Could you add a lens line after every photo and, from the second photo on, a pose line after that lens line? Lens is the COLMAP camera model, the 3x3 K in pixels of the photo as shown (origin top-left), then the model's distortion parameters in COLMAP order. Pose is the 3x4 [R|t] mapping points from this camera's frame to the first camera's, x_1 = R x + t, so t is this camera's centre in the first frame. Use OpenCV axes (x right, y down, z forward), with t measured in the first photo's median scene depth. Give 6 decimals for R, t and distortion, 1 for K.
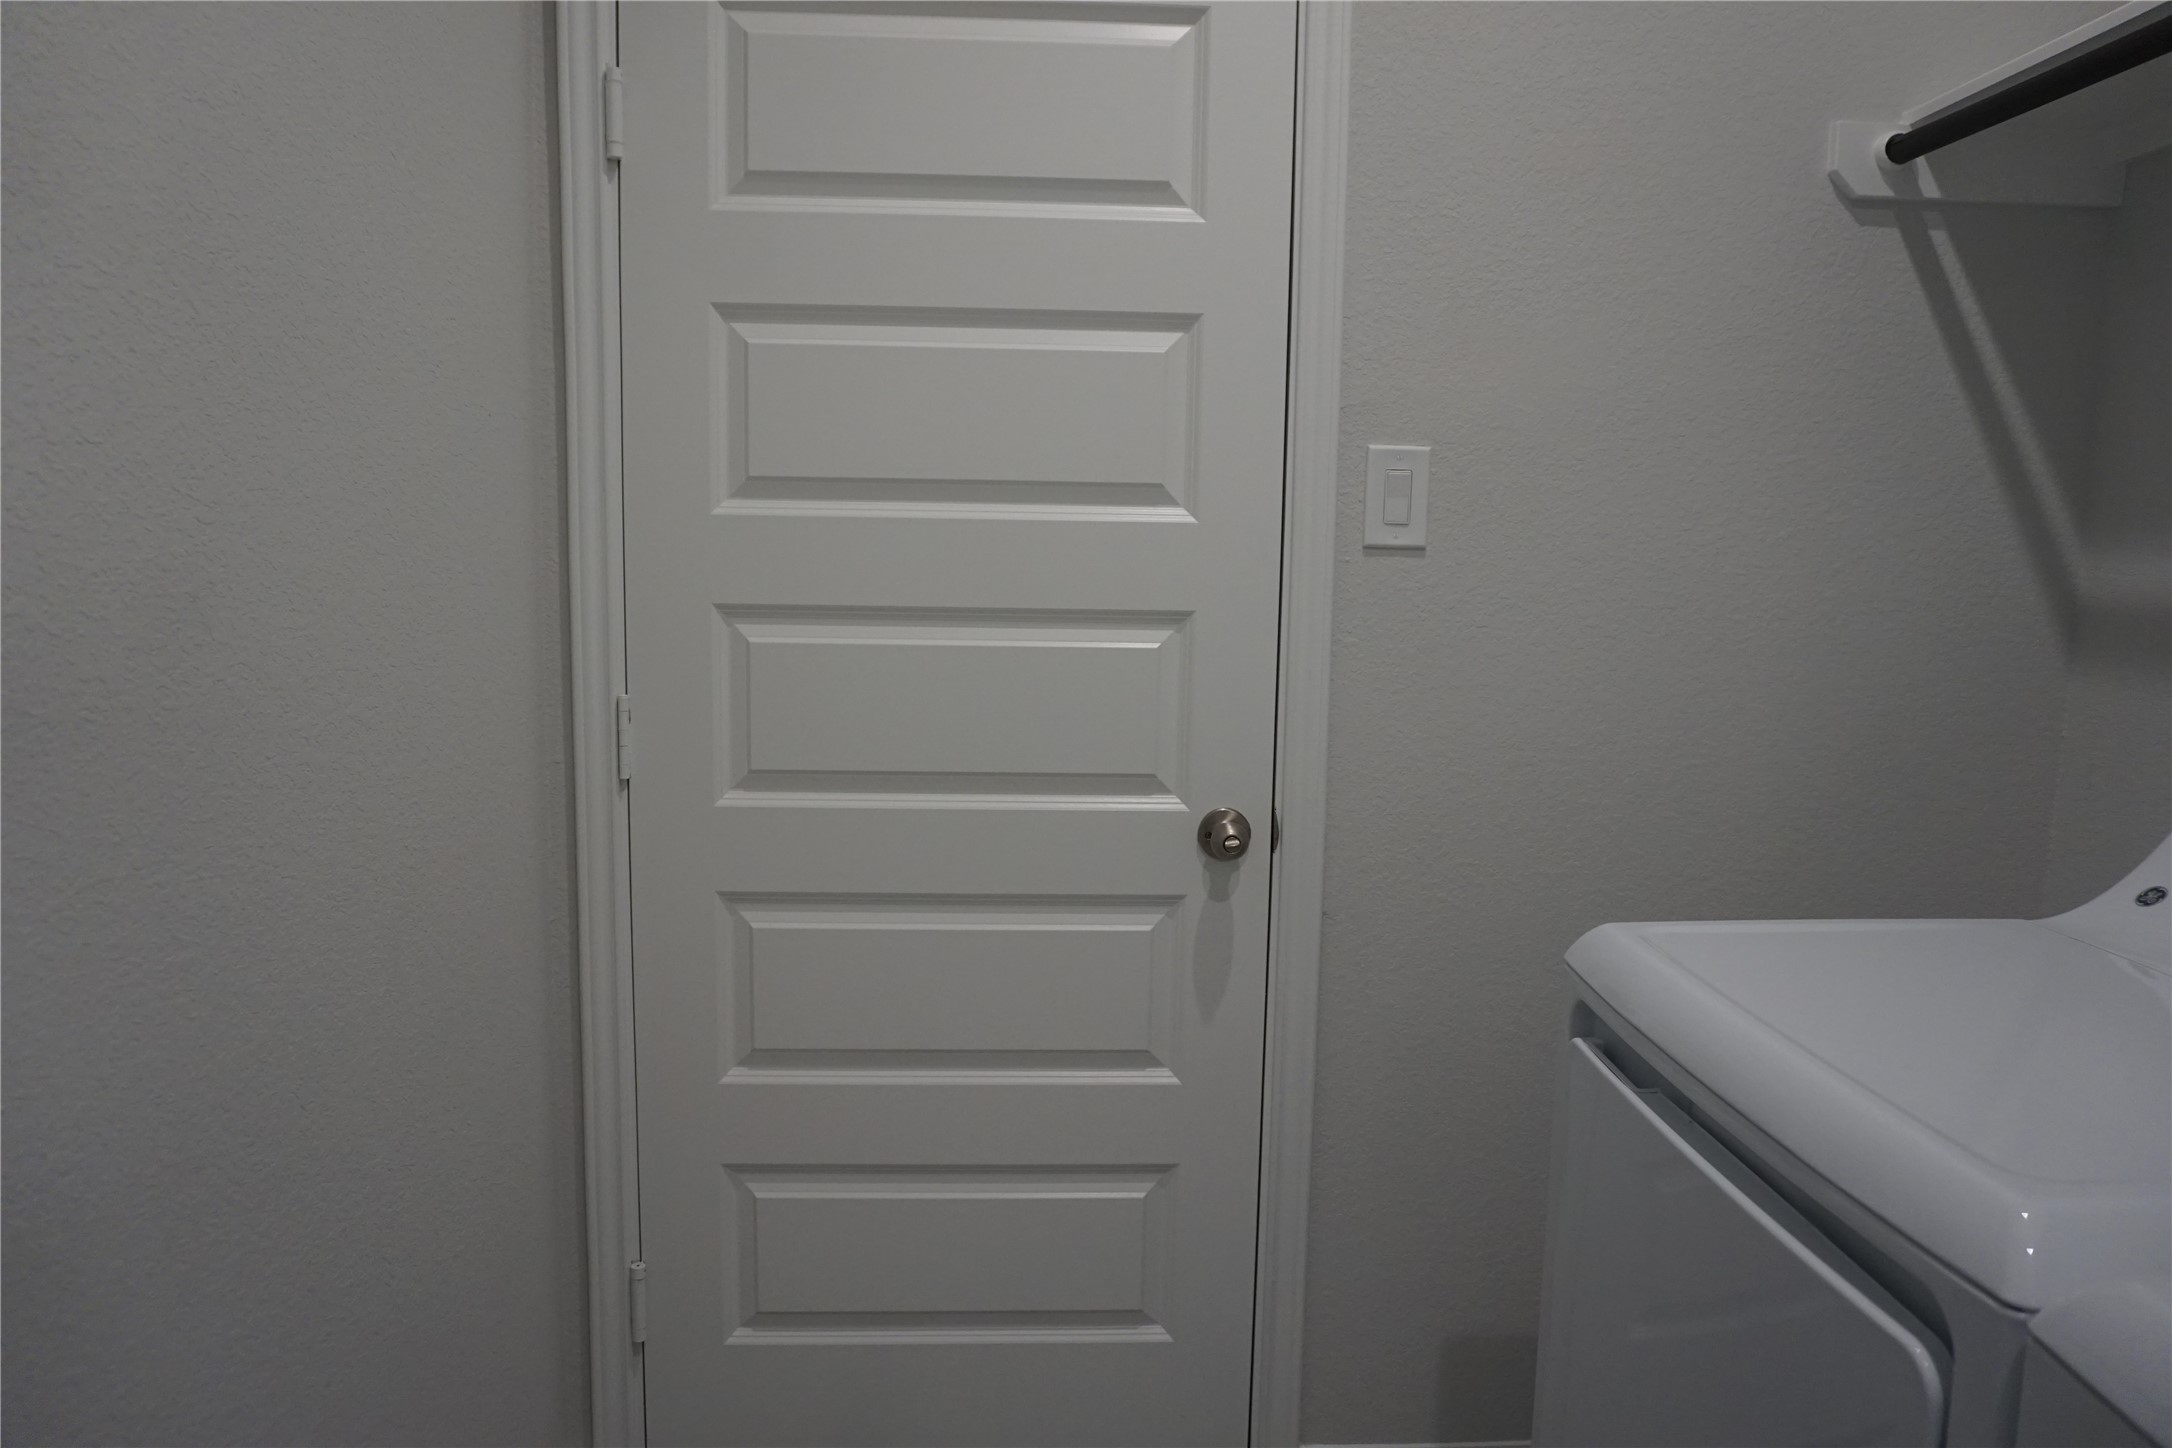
lens RADIAL K [[1500.6, 0, 1080.5], [0, 1500.6, 734.3], [0, 0, 1]] dist [-0.065535, 0.033894]
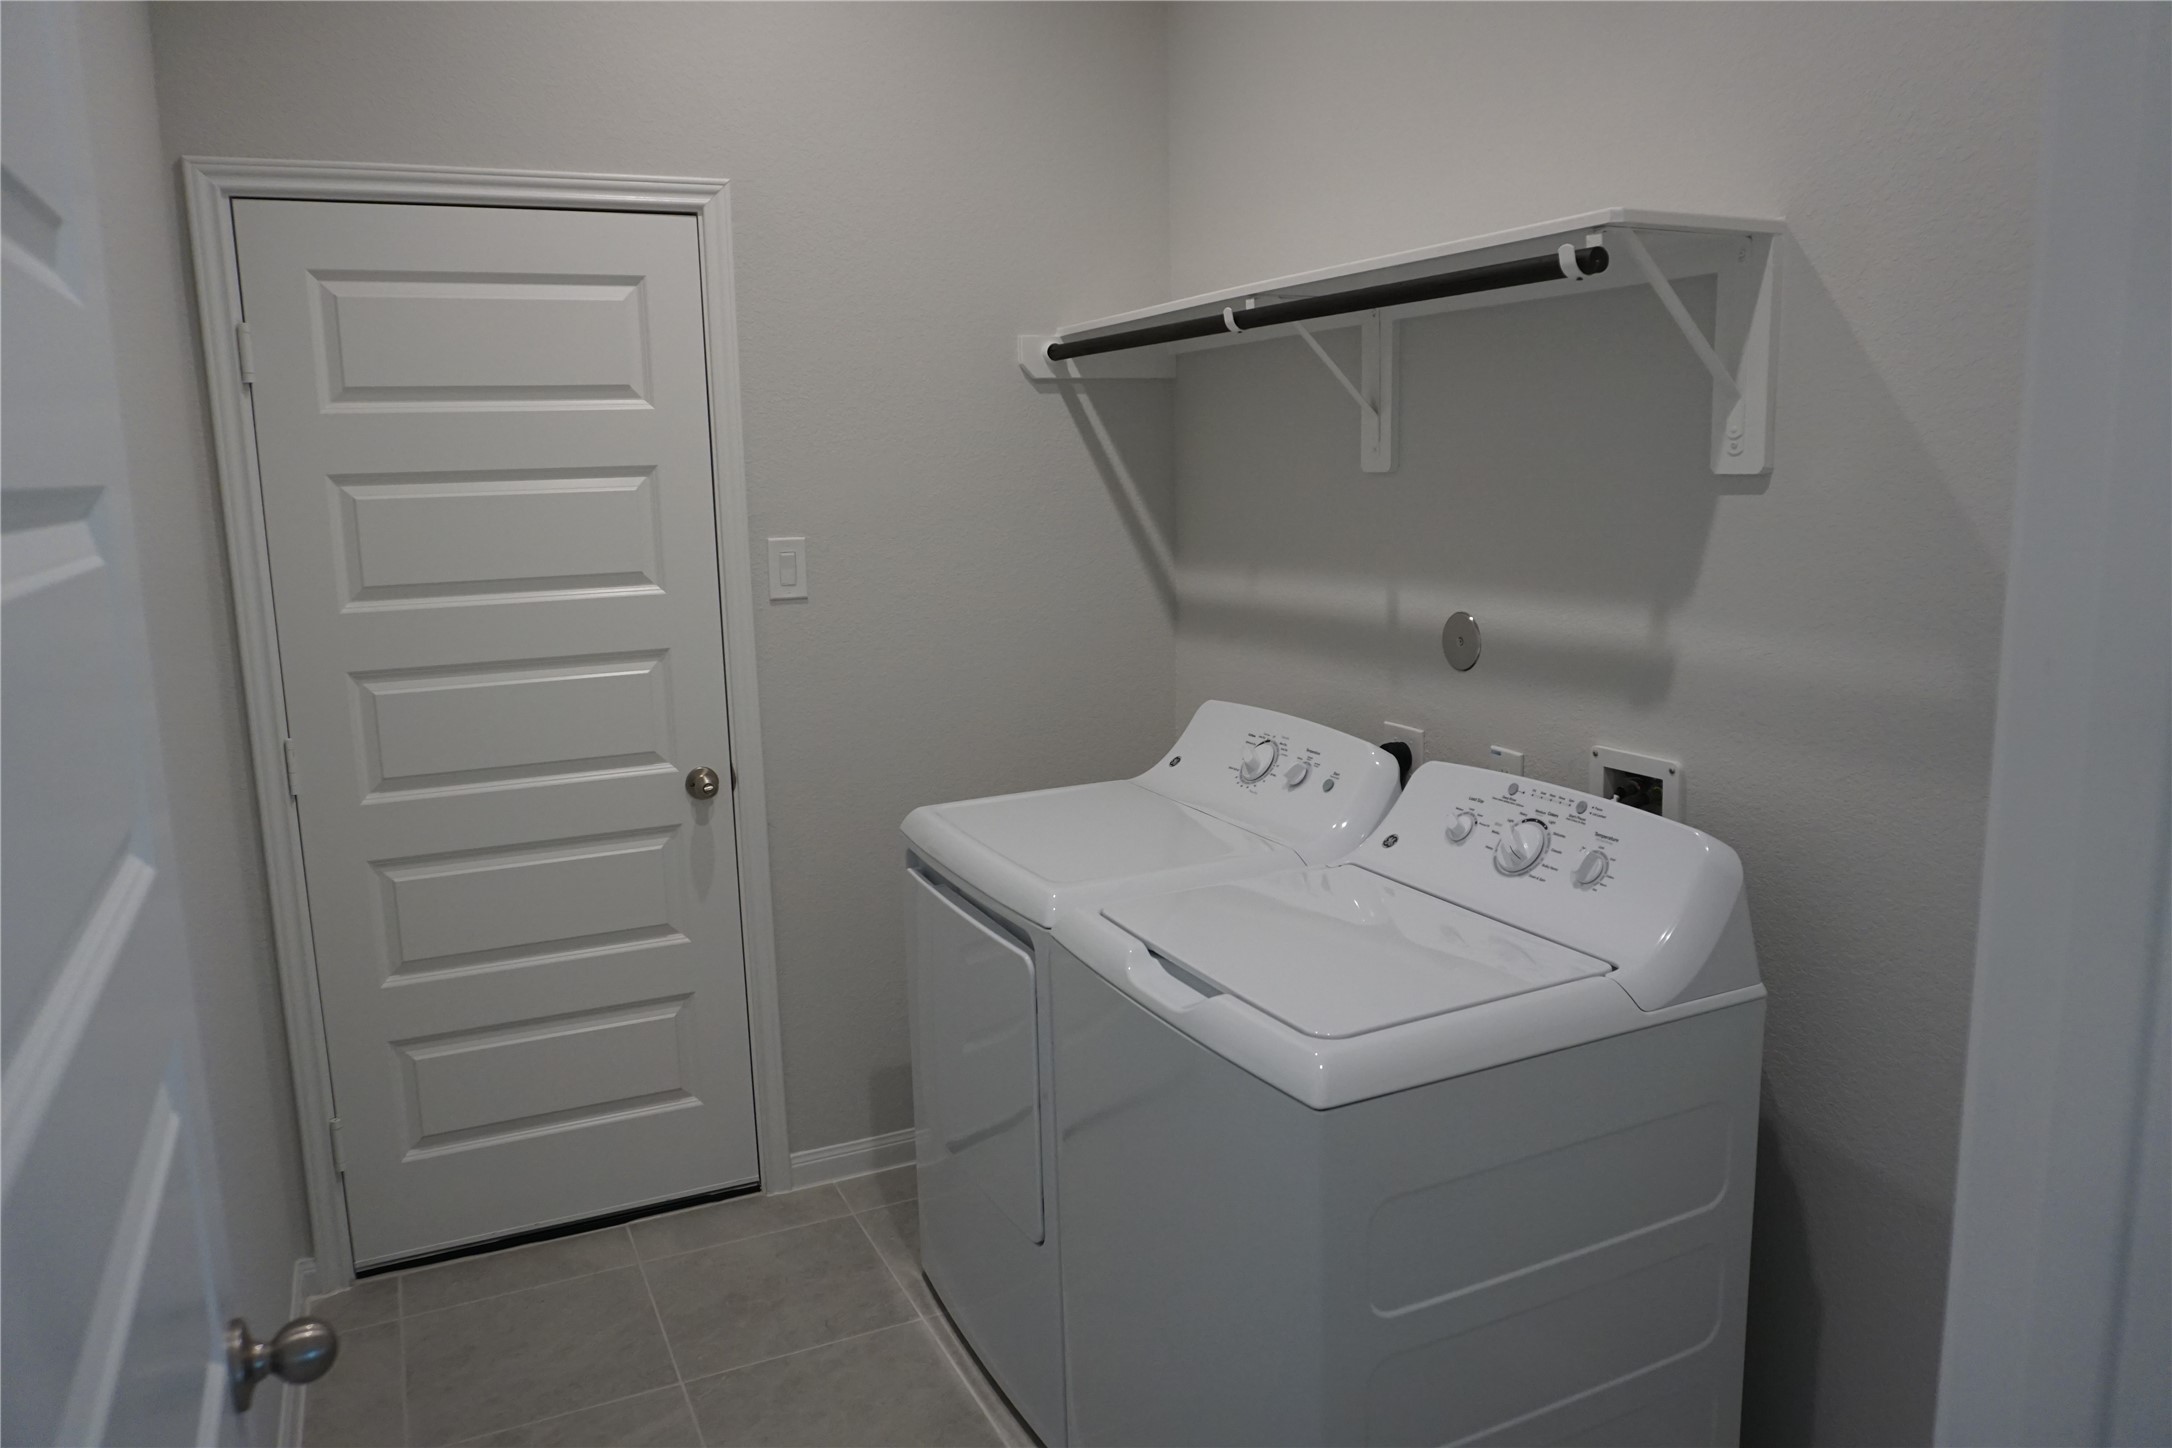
lens RADIAL K [[1500.6, 0, 1079.4], [0, 1500.6, 730.4], [0, 0, 1]] dist [-0.065535, 0.033894]
pose [[0.921665, -0.107256, 0.372866, -0.127266], [0.087782, 0.993756, 0.068873, -0.066967], [-0.377925, -0.030747, 0.925326, -0.660606]]
